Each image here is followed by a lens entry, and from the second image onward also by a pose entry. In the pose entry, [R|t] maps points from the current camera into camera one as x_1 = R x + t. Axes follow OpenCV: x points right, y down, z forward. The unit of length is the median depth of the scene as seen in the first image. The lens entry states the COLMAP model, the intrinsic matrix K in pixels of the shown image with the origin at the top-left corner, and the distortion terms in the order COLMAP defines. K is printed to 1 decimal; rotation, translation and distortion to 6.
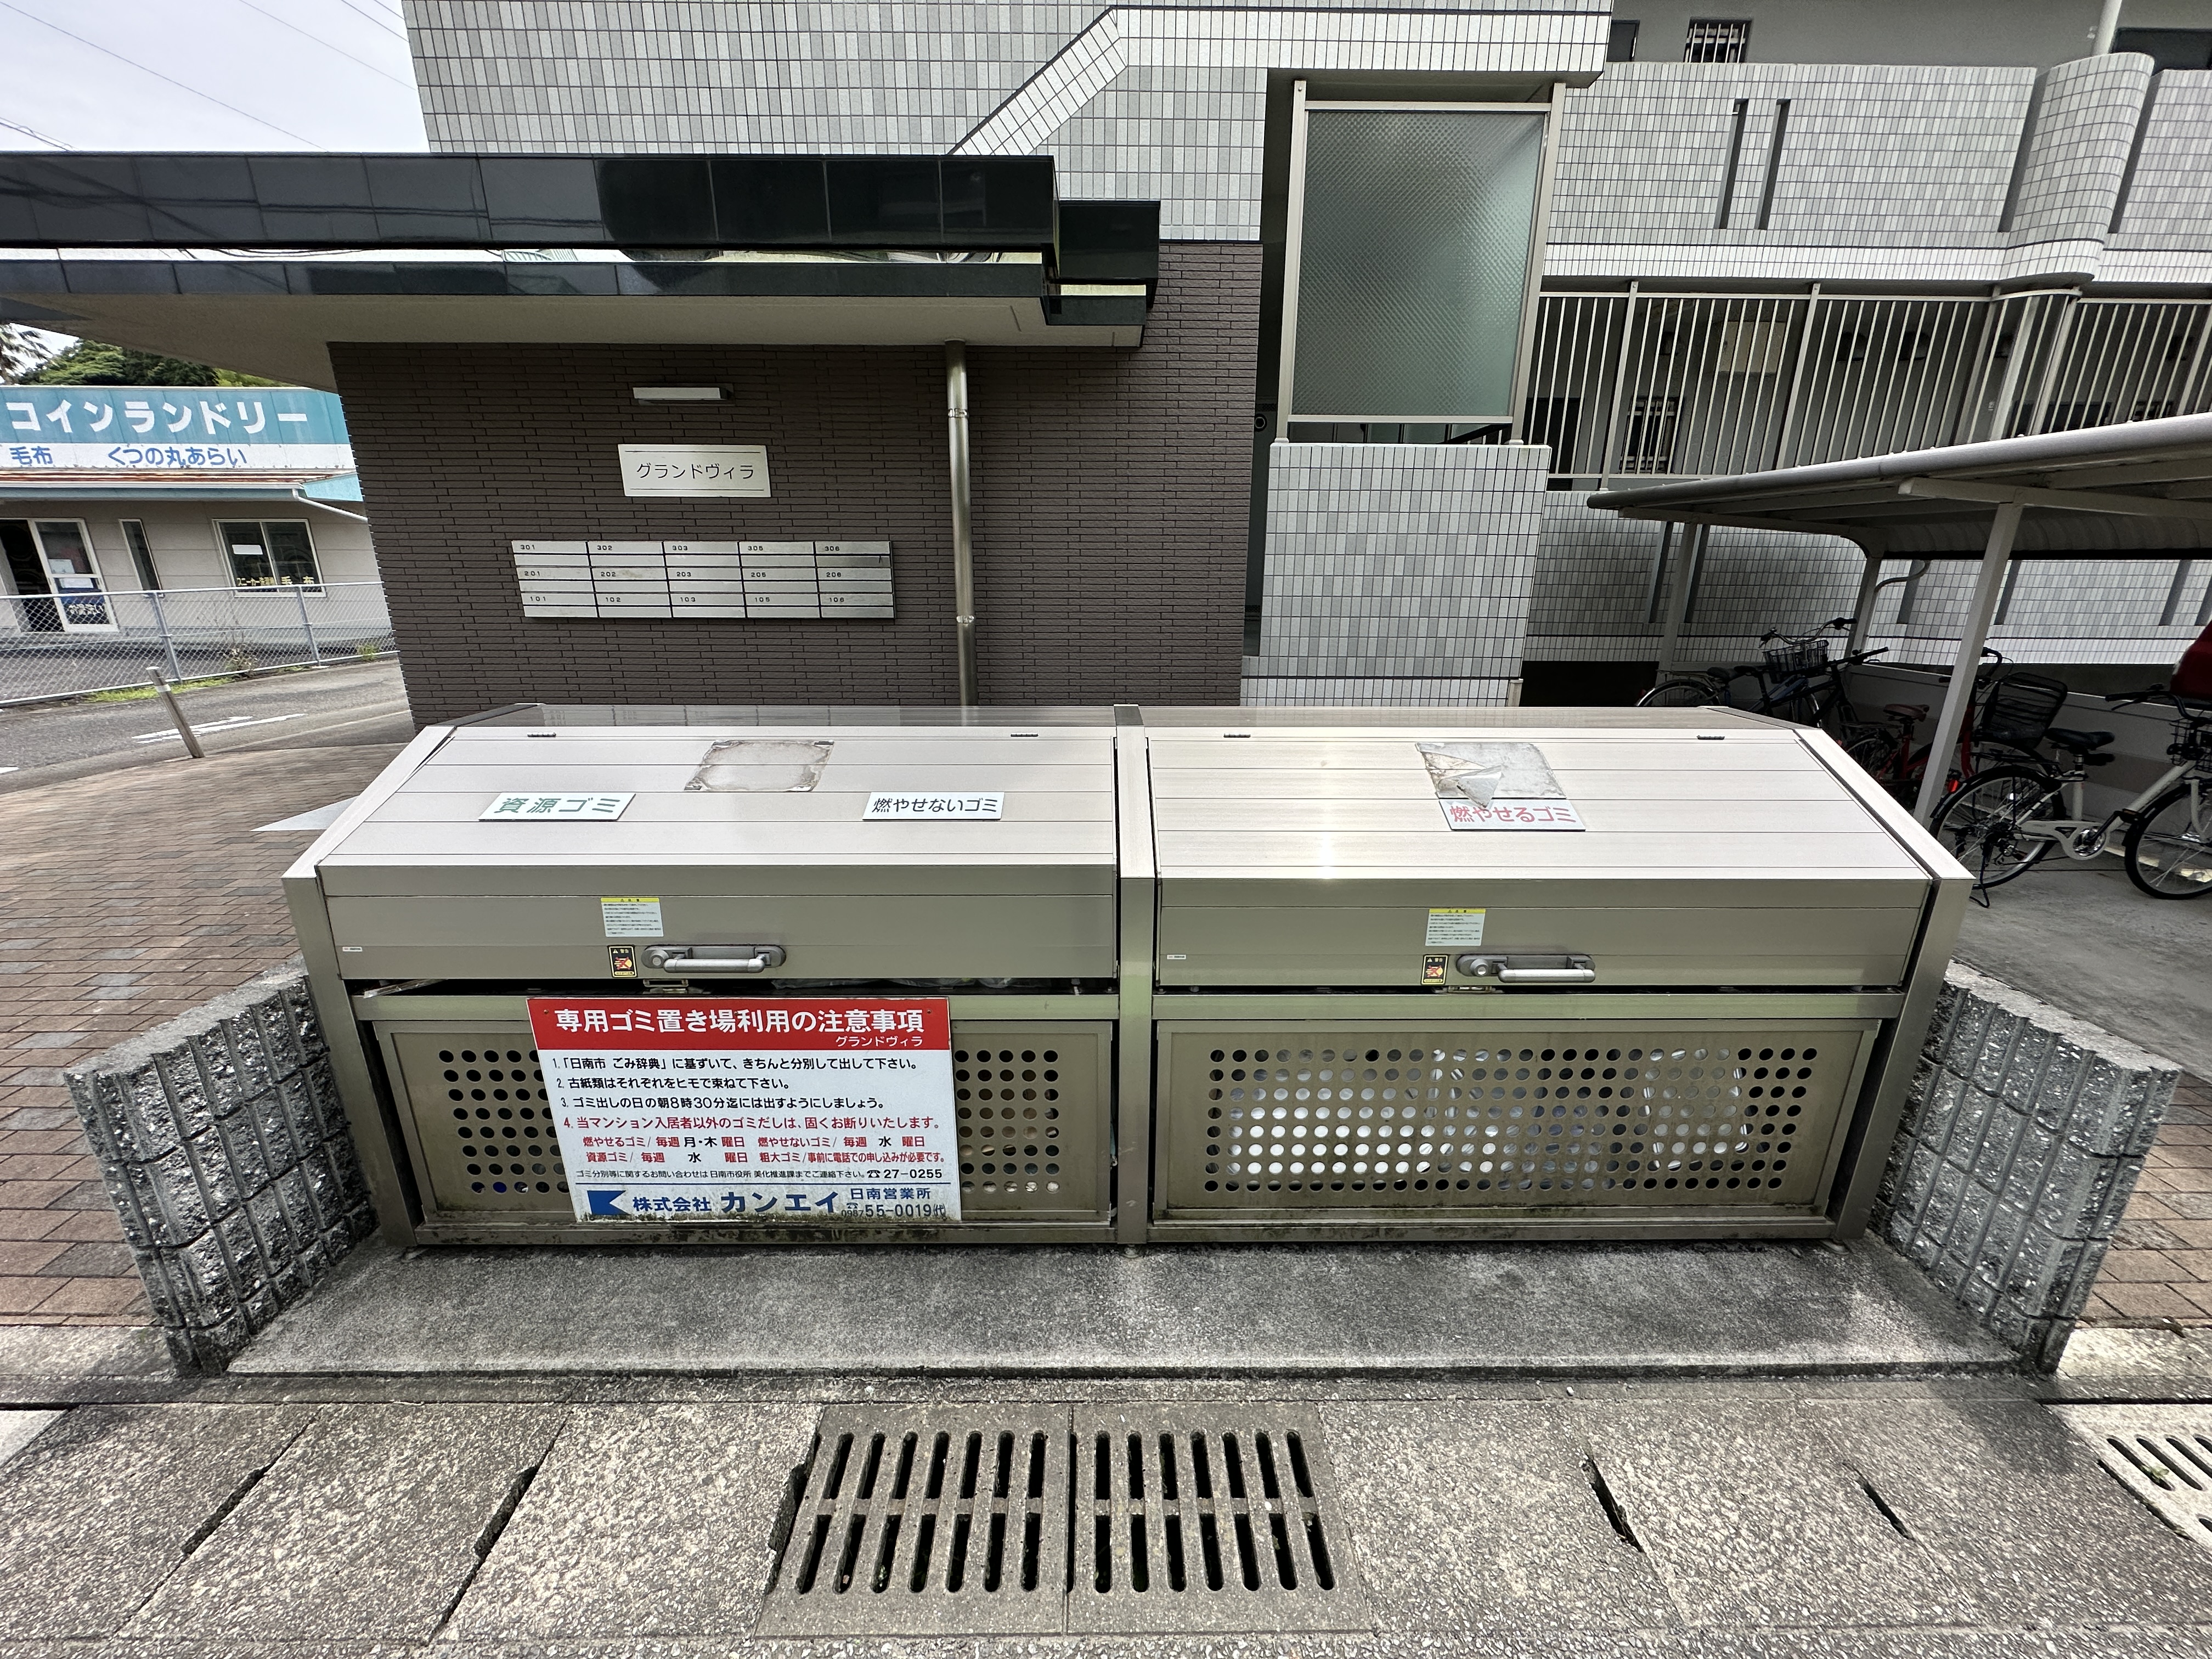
lens RADIAL K [[887.1, 0, 1116.7], [0, 887.1, 825.9], [0, 0, 1]] dist [-0.002041, 0.000827]
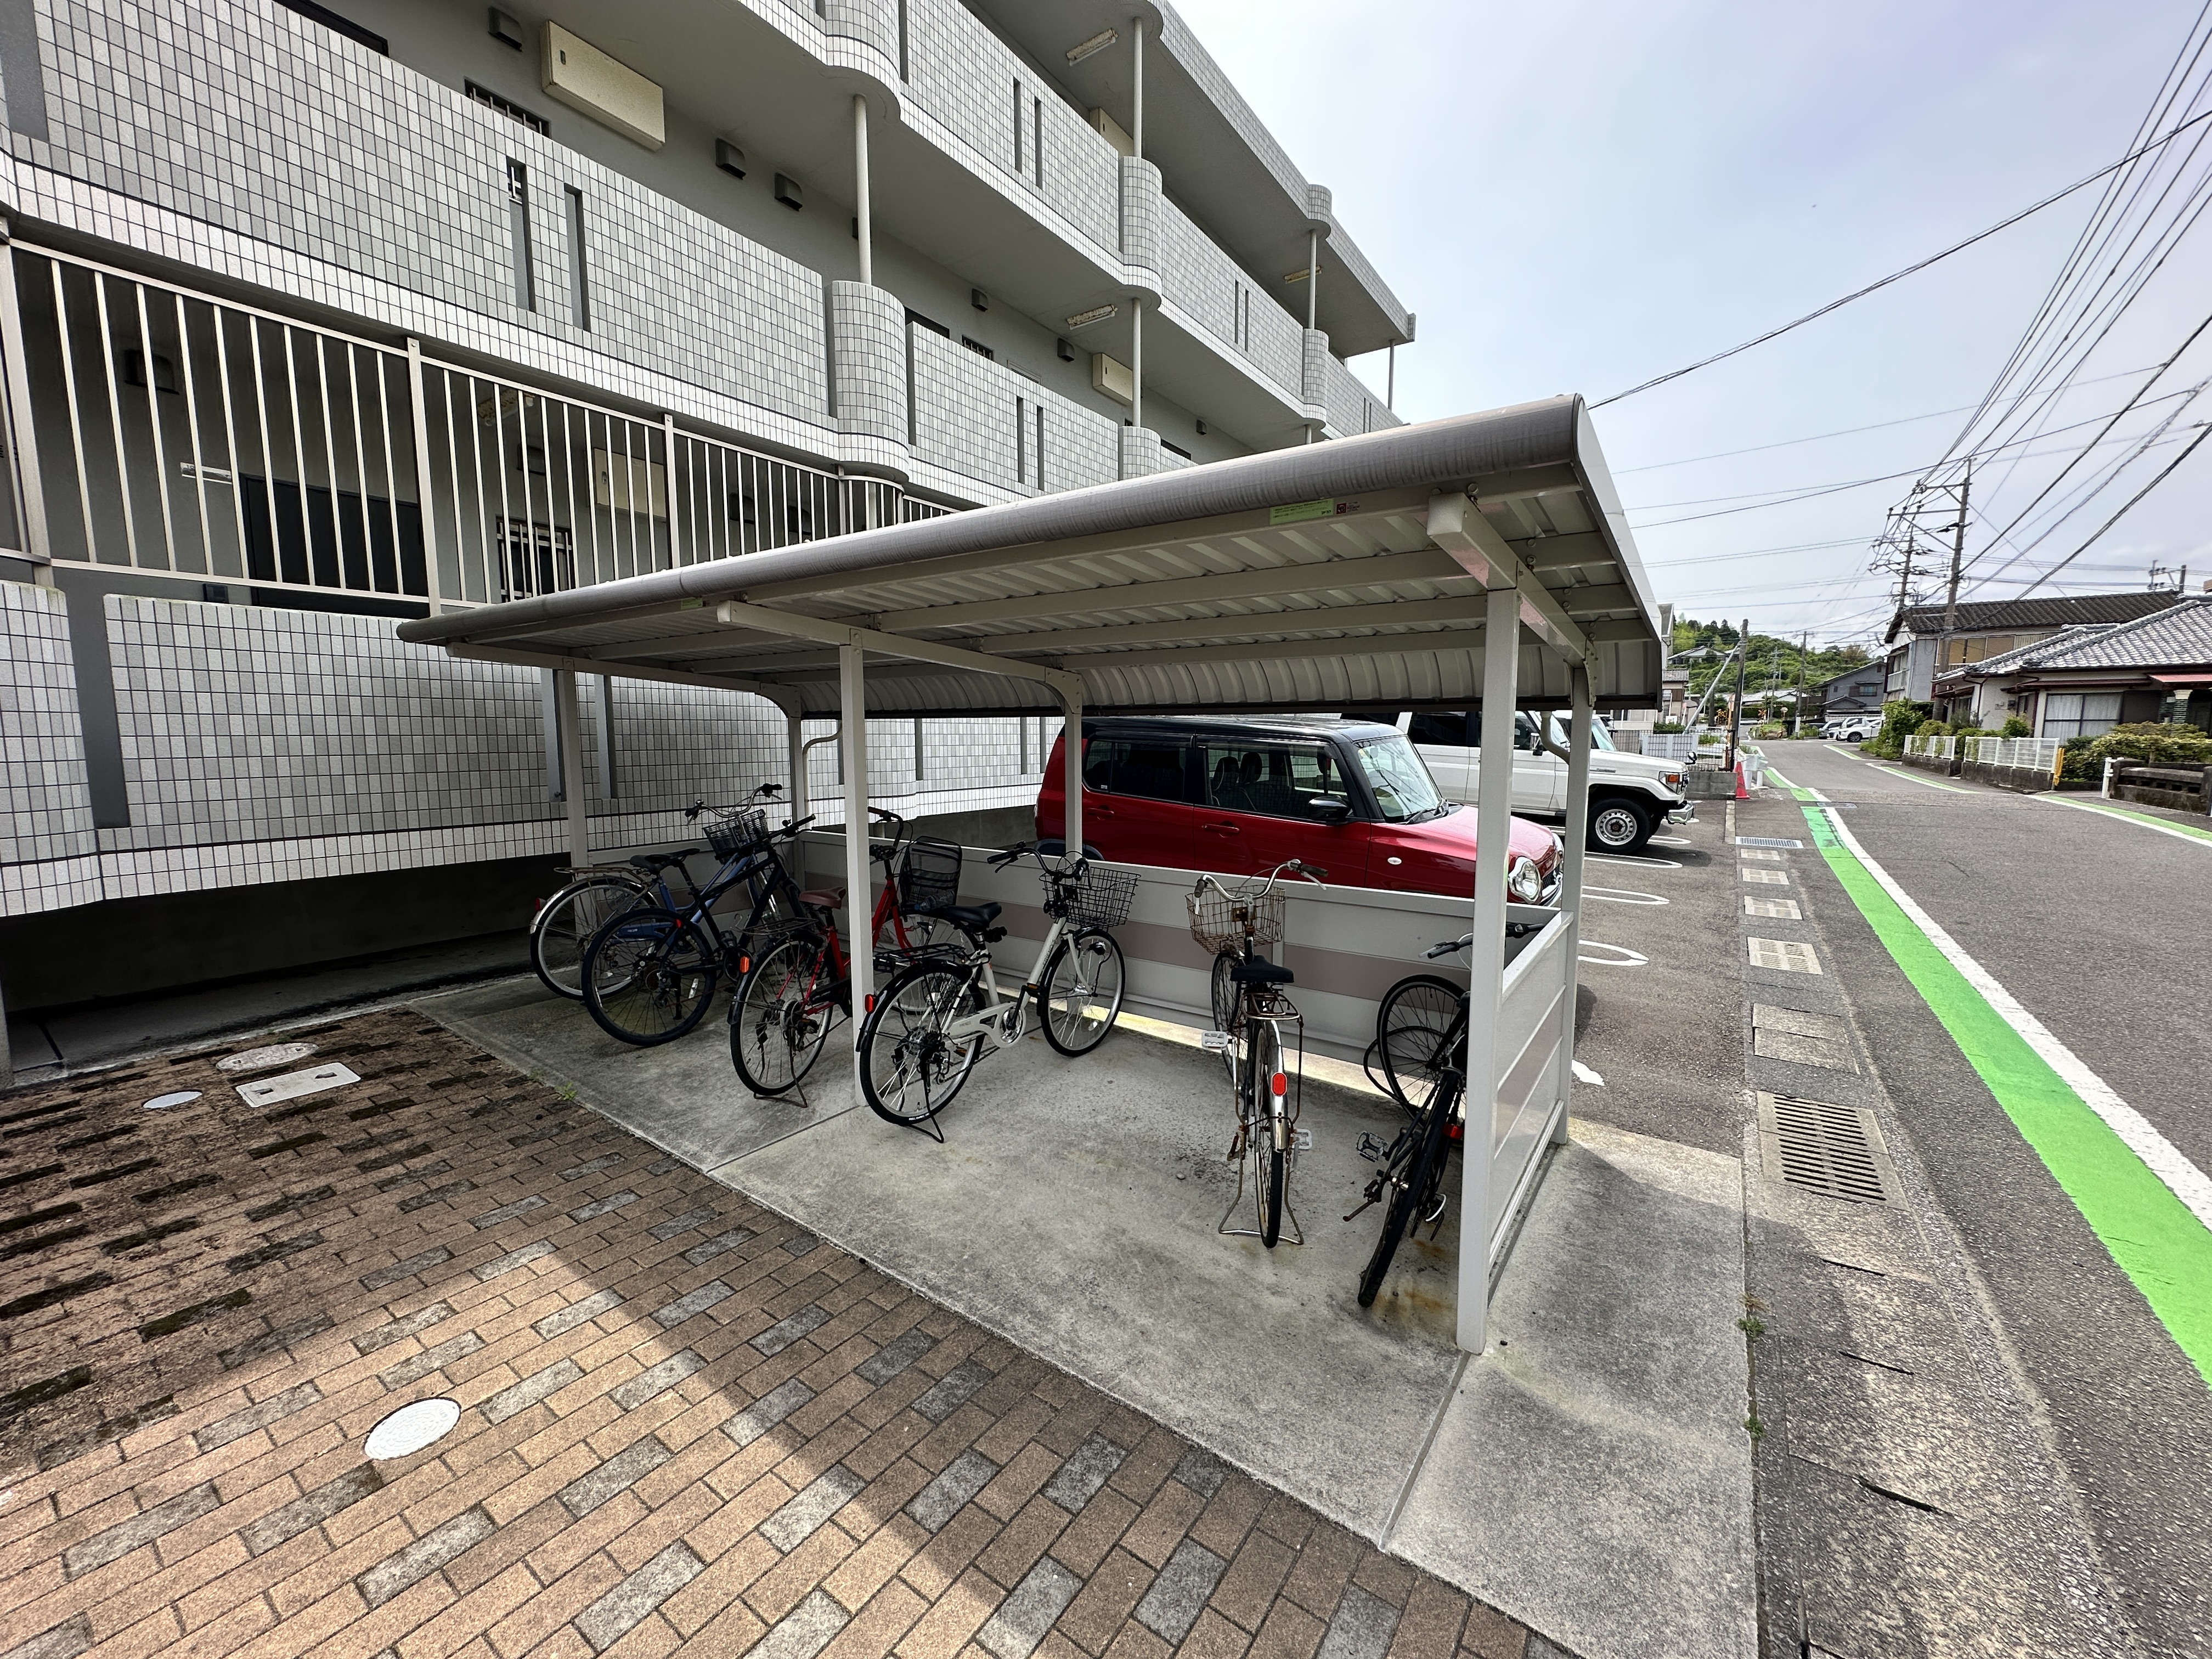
lens RADIAL K [[887.1, 0, 1106.4], [0, 887.1, 830.4], [0, 0, 1]] dist [-0.002041, 0.000827]
pose [[0.588411, -0.094581, 0.803011, 0.306071], [0.233471, 0.970707, -0.056744, -0.063343], [-0.774122, 0.220869, 0.593256, 0.238298]]
